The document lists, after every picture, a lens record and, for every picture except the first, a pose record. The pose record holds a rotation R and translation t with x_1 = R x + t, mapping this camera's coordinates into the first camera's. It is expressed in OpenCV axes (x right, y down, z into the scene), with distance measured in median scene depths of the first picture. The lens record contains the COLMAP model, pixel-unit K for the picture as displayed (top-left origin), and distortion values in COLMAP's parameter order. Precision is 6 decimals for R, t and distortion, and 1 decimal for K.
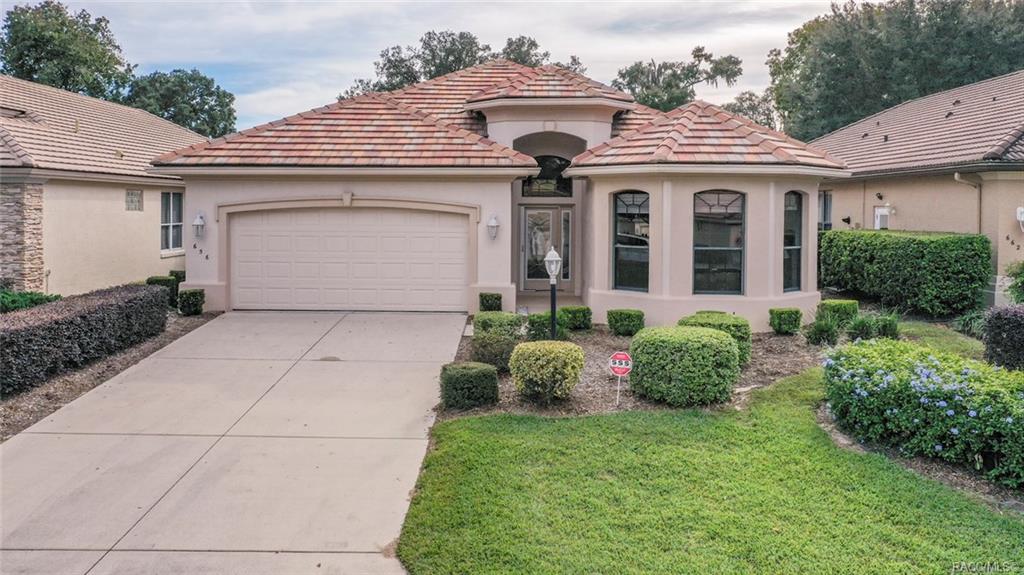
lens RADIAL K [[848.2, 0, 509.5], [0, 848.2, 236.4], [0, 0, 1]] dist [0.006689, 0.004197]
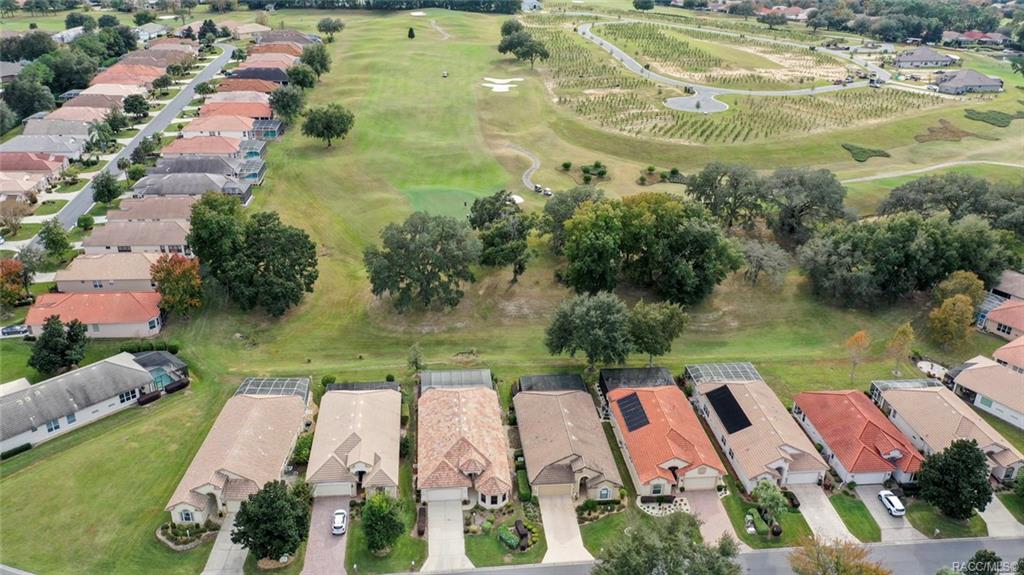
lens RADIAL K [[801.1, 0, 512.0], [0, 801.1, 287.5], [0, 0, 1]] dist [0.001039, 0.002553]
pose [[0.992714, -0.035848, 0.115037, -0.344942], [-0.011796, 0.921220, 0.388863, -4.274833], [-0.119914, -0.387387, 0.914085, -4.618878]]
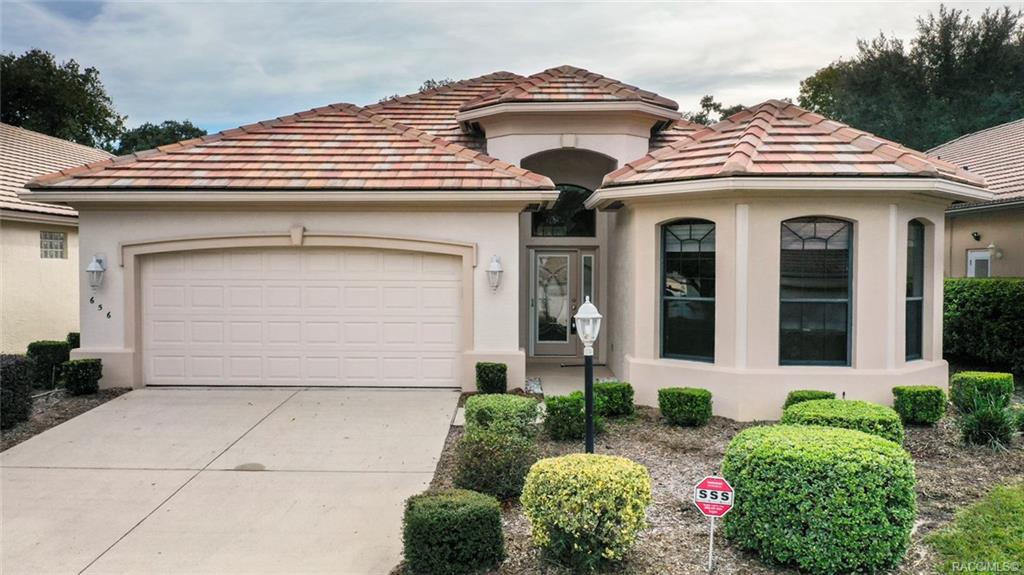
lens RADIAL K [[829.3, 0, 512.0], [0, 829.3, 287.5], [0, 0, 1]] dist [0.002492, 0.000799]
pose [[0.999995, -0.003235, -0.000072, -0.004227], [0.003235, 0.999967, -0.007396, 0.007214], [0.000096, 0.007395, 0.999973, 0.280661]]
